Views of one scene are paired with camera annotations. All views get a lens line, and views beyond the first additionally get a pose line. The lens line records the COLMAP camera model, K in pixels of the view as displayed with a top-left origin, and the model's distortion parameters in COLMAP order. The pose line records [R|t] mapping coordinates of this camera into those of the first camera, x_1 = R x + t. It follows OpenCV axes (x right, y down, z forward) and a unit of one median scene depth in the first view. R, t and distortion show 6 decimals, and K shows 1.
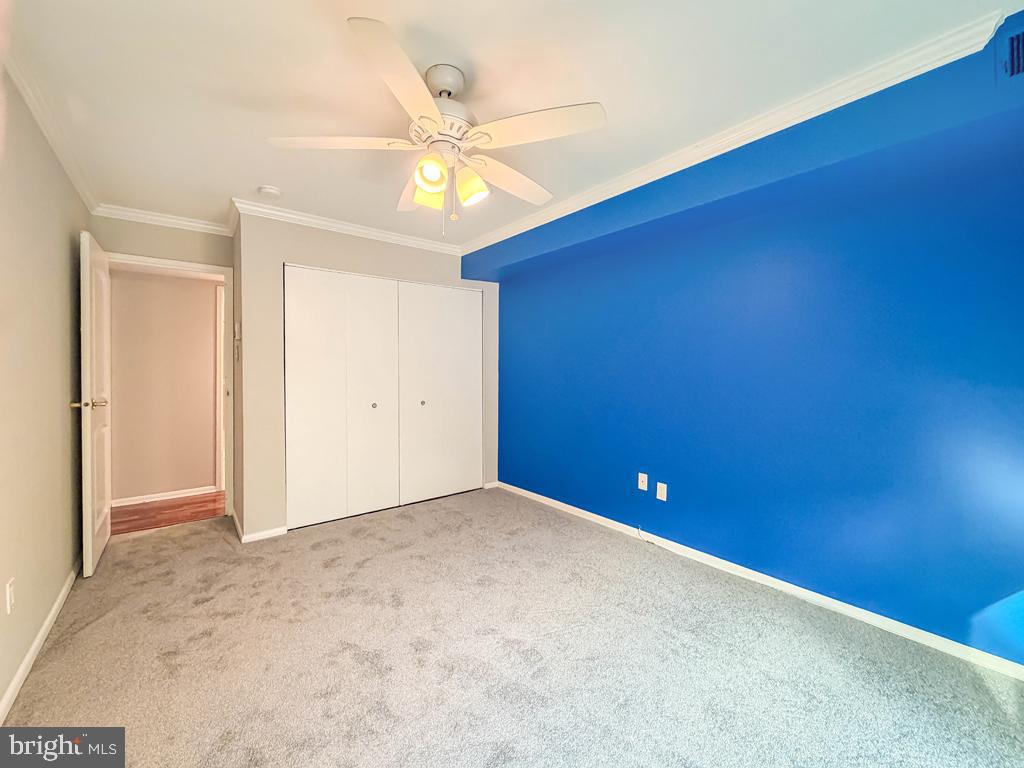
lens RADIAL K [[414.5, 0, 508.4], [0, 414.5, 376.7], [0, 0, 1]] dist [-0.003025, 0.000177]
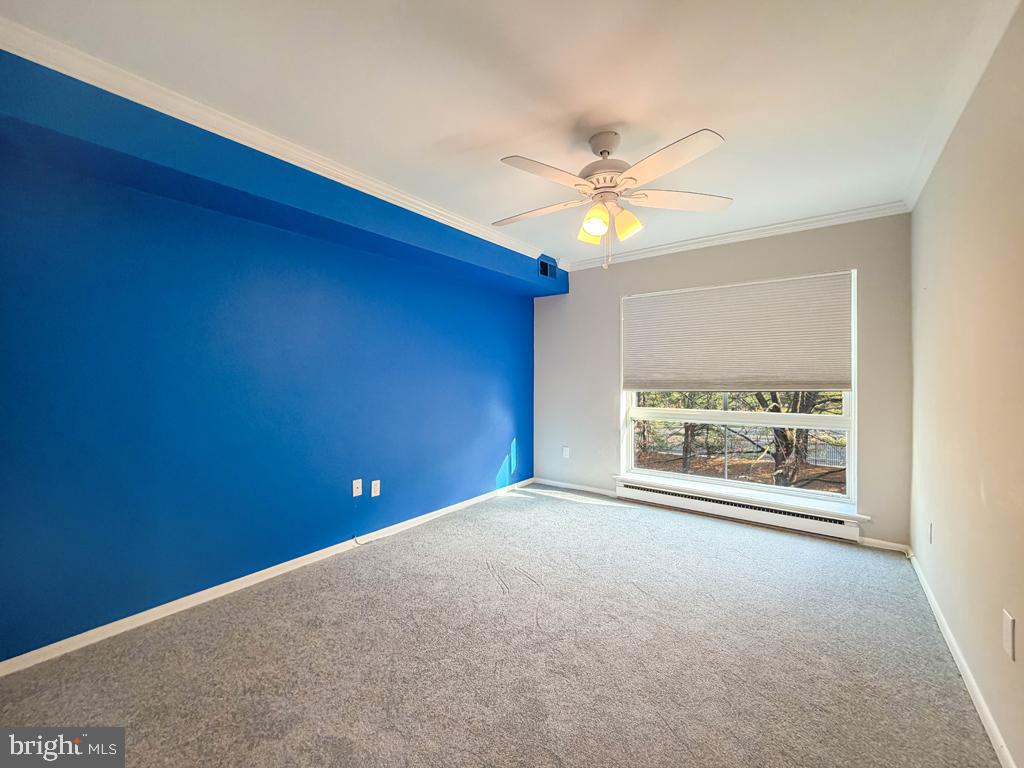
lens RADIAL K [[414.5, 0, 508.6], [0, 414.5, 379.9], [0, 0, 1]] dist [-0.003025, 0.000177]
pose [[-0.241334, -0.008166, 0.970408, -0.738850], [0.024353, 0.999599, 0.014468, -0.010058], [-0.970137, 0.027124, -0.241038, 0.901603]]
